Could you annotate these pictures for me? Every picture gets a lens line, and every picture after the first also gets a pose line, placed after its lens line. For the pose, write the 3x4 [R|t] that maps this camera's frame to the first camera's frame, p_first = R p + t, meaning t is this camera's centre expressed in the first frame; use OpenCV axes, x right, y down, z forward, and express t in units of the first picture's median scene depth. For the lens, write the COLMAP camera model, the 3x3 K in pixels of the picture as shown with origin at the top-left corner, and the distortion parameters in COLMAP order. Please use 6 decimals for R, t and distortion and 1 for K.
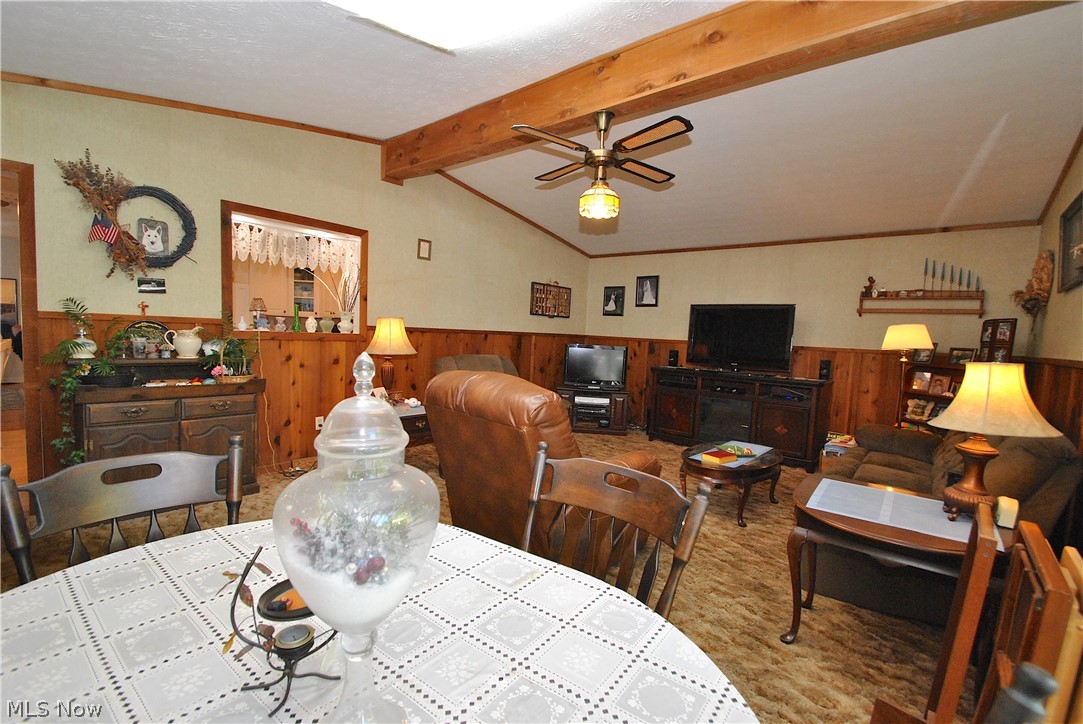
lens RADIAL K [[471.4, 0, 540.9], [0, 471.4, 367.3], [0, 0, 1]] dist [0.002689, -0.000149]
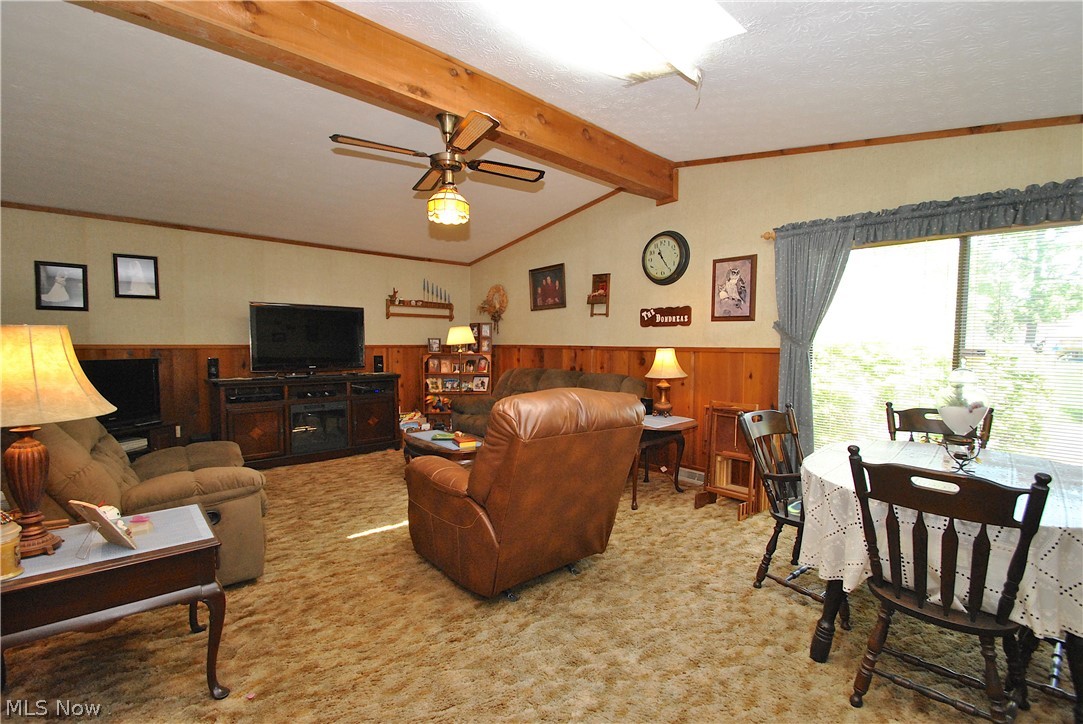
lens RADIAL K [[471.4, 0, 540.9], [0, 471.4, 367.3], [0, 0, 1]] dist [0.002689, -0.000149]
pose [[0.151784, -0.098353, 0.983508, -0.564900], [0.078068, 0.993121, 0.087267, -0.064968], [-0.985326, 0.063535, 0.158419, 0.464440]]
